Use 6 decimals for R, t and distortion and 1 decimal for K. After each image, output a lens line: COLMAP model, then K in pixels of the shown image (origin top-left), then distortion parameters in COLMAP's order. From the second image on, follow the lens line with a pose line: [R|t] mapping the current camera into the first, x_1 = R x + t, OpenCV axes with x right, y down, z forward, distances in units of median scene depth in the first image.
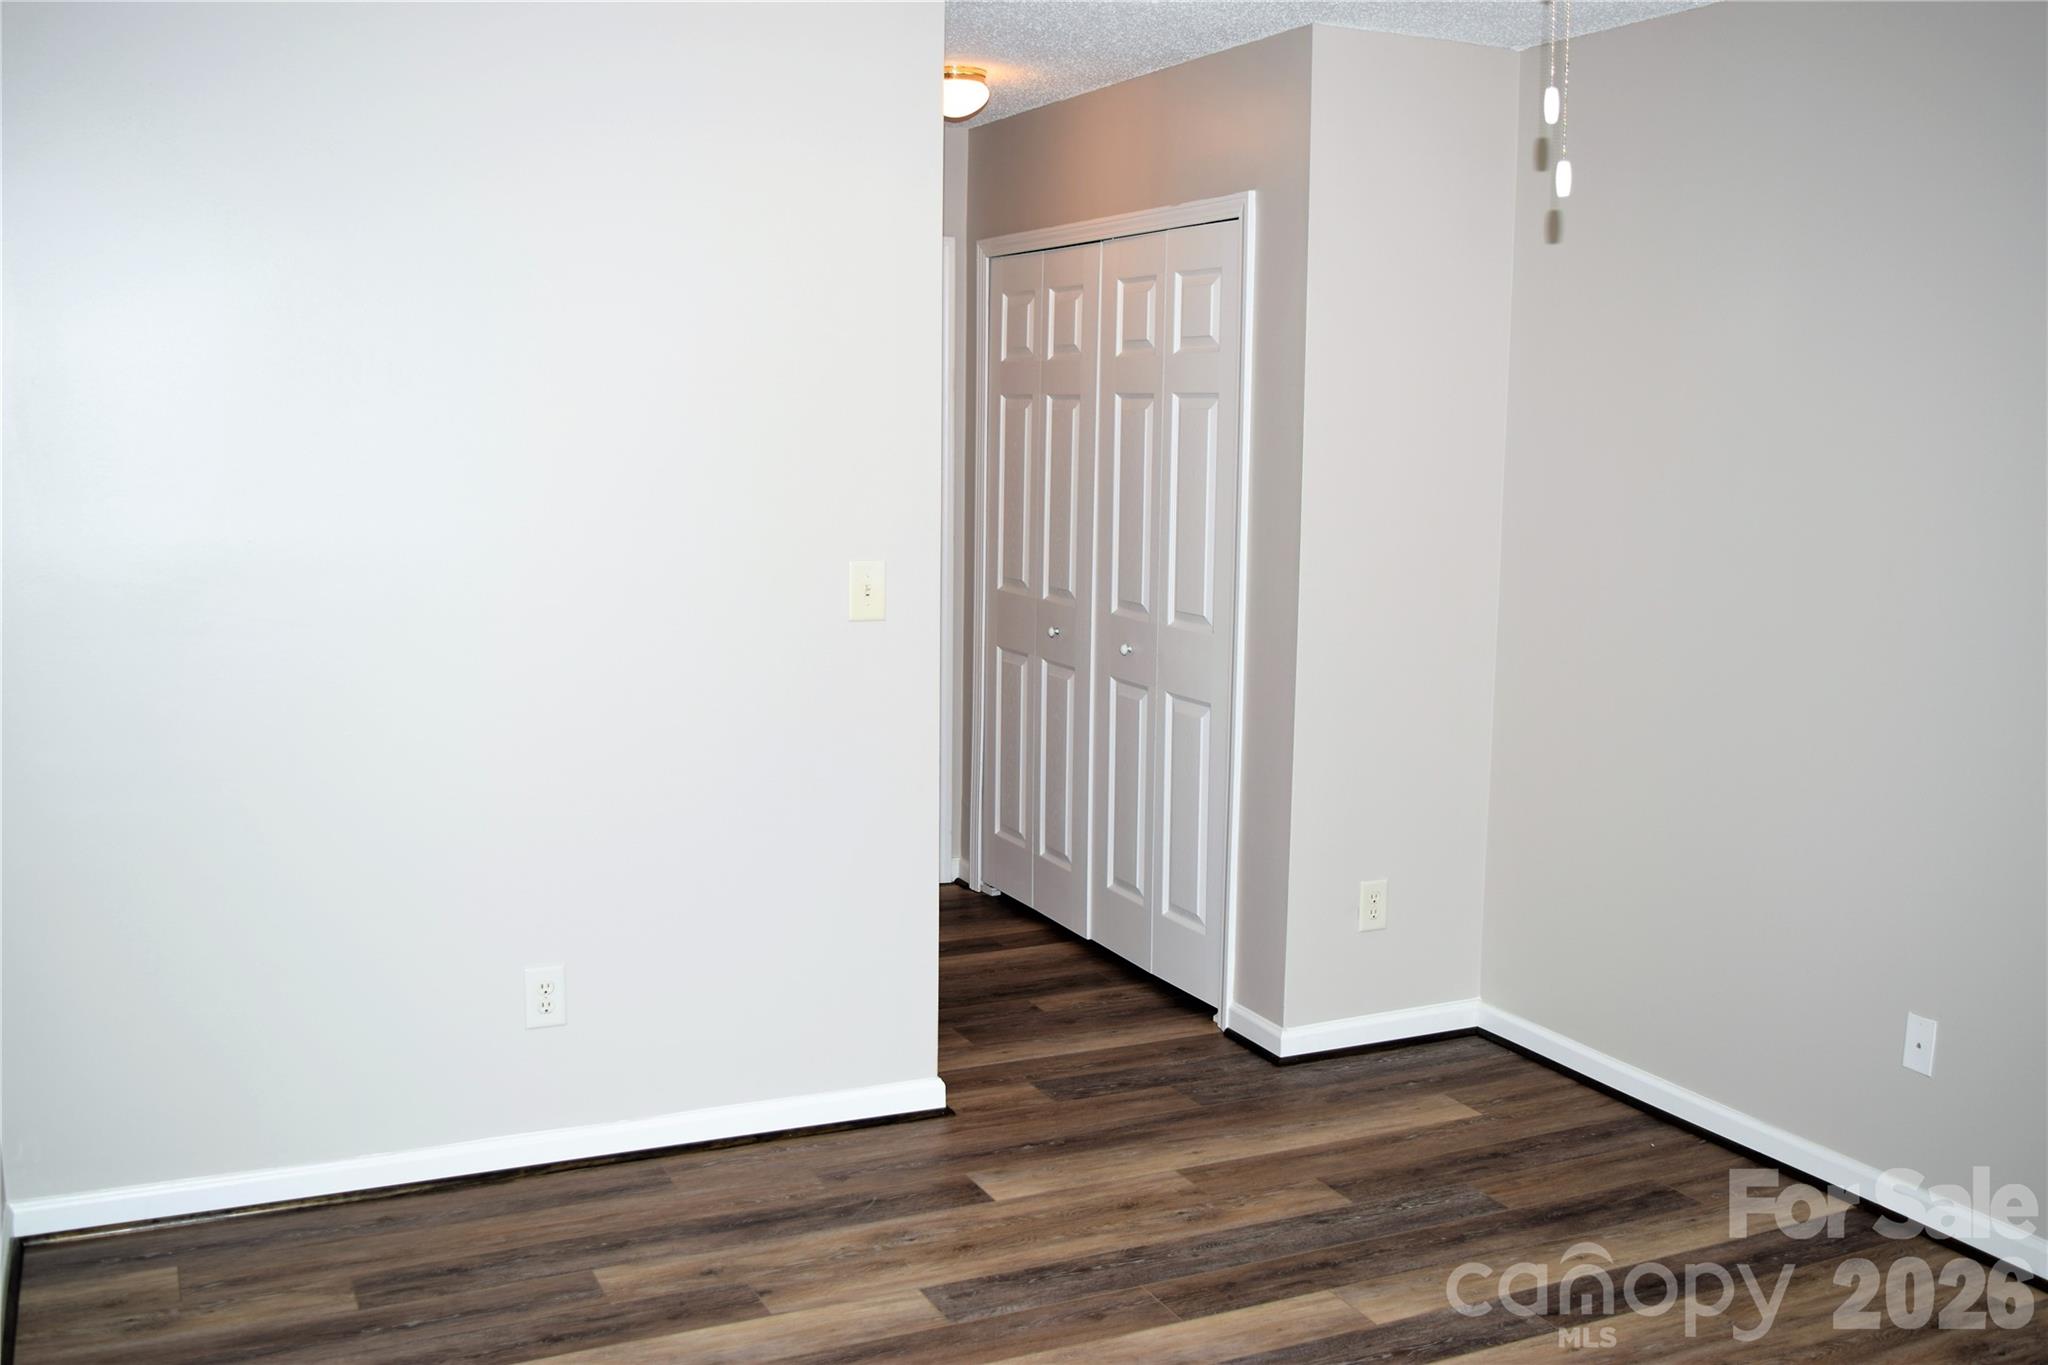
lens RADIAL K [[2001.5, 0, 1024.0], [0, 2001.5, 682.5], [0, 0, 1]] dist [-0.008541, -0.010532]
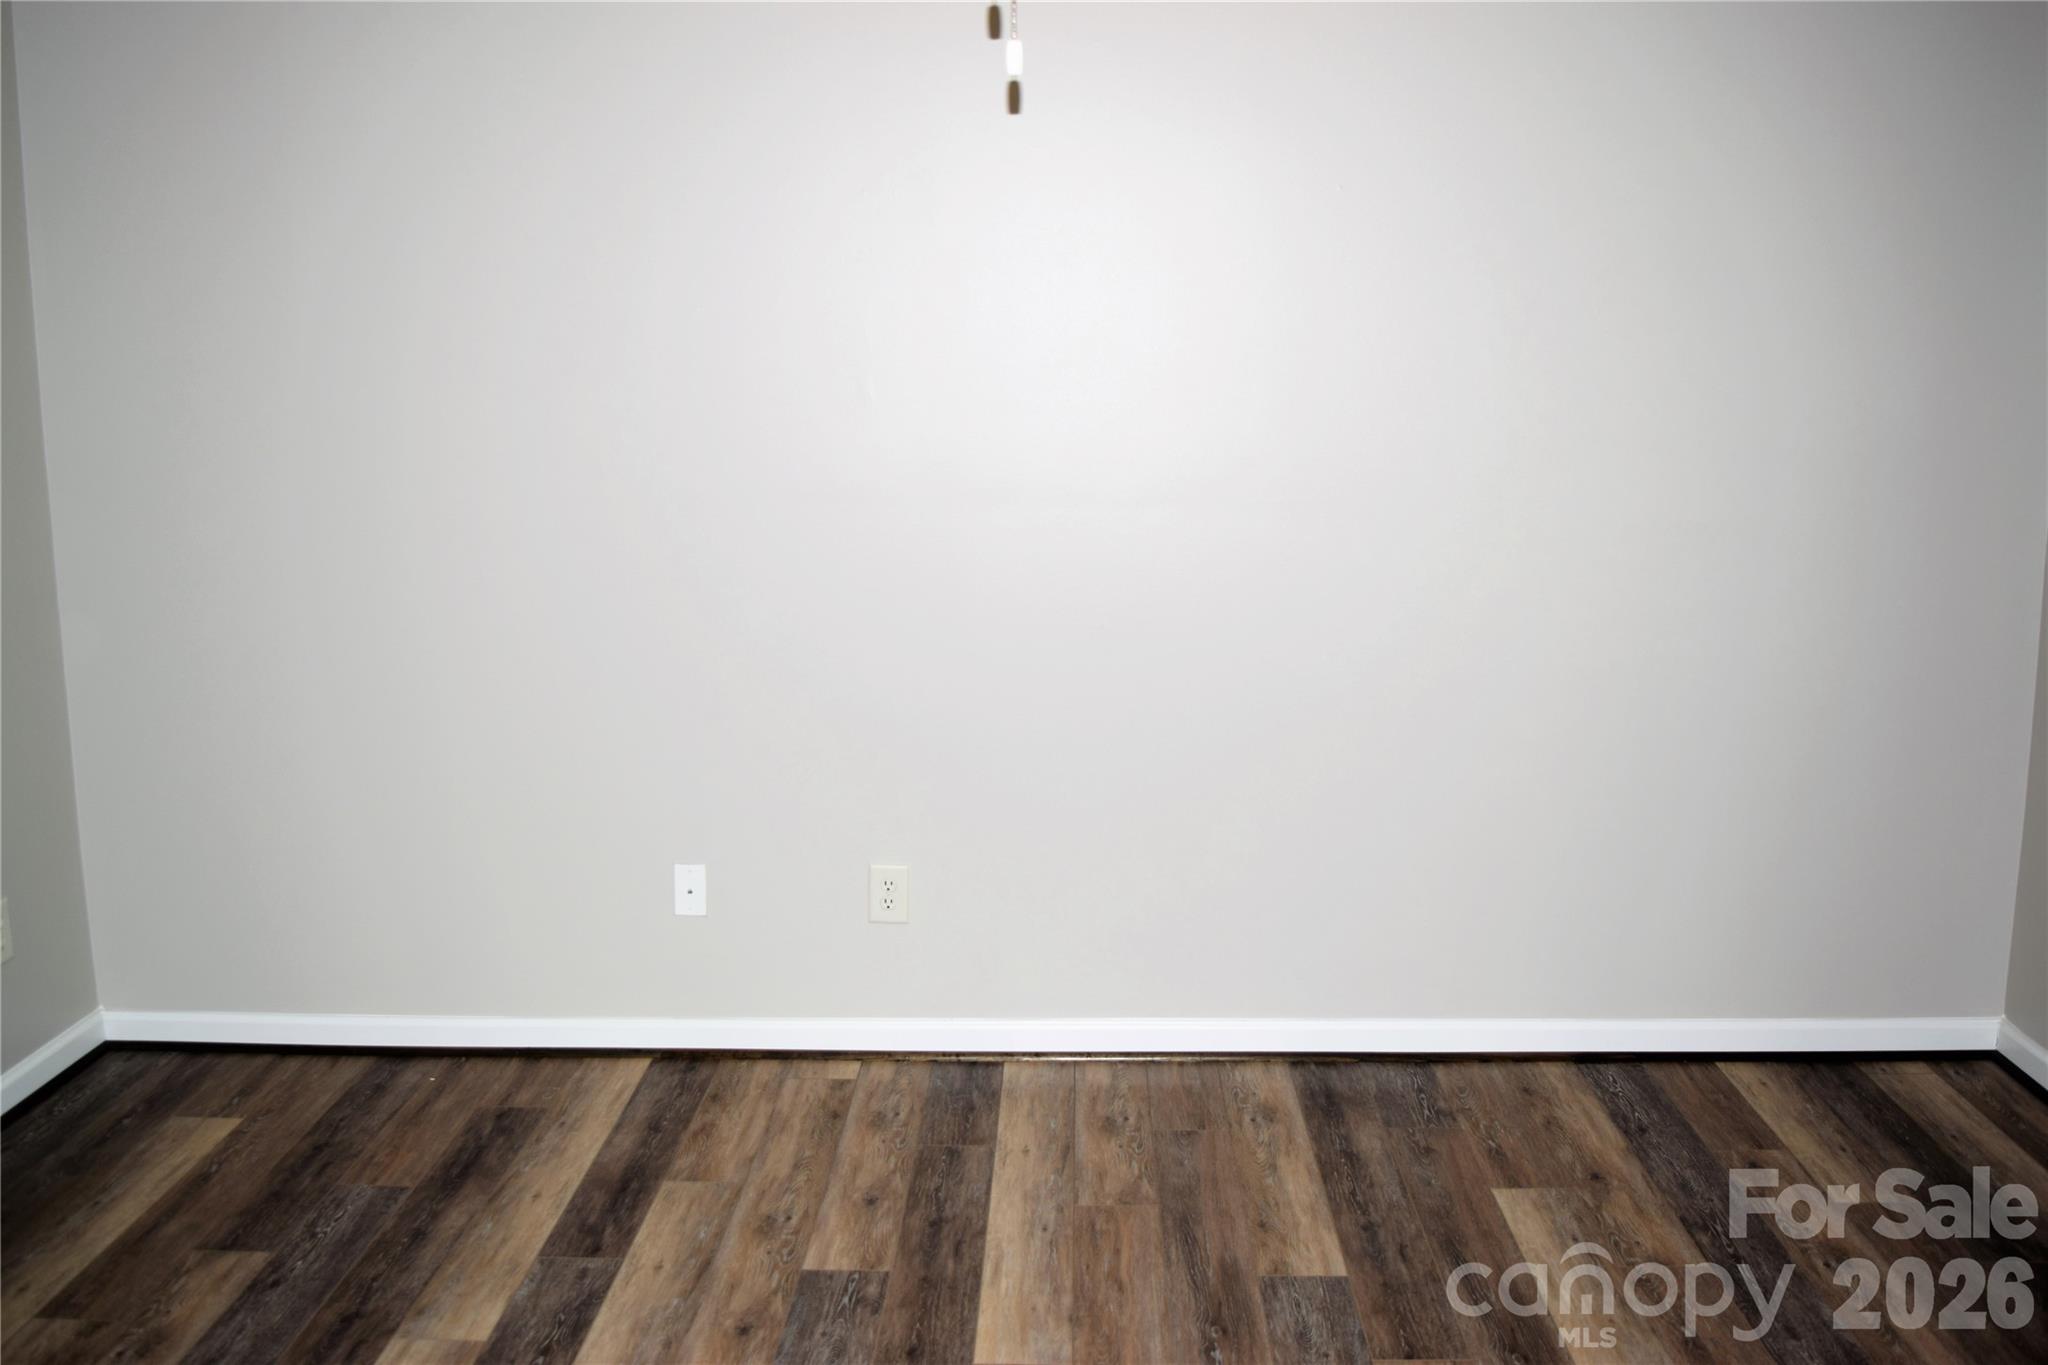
lens RADIAL K [[2001.5, 0, 1024.0], [0, 2001.5, 682.5], [0, 0, 1]] dist [-0.008541, -0.010532]
pose [[0.452858, -0.164816, 0.876216, -0.377653], [0.127649, 0.984626, 0.119235, -0.032935], [-0.882398, 0.057851, 0.466935, 0.313966]]
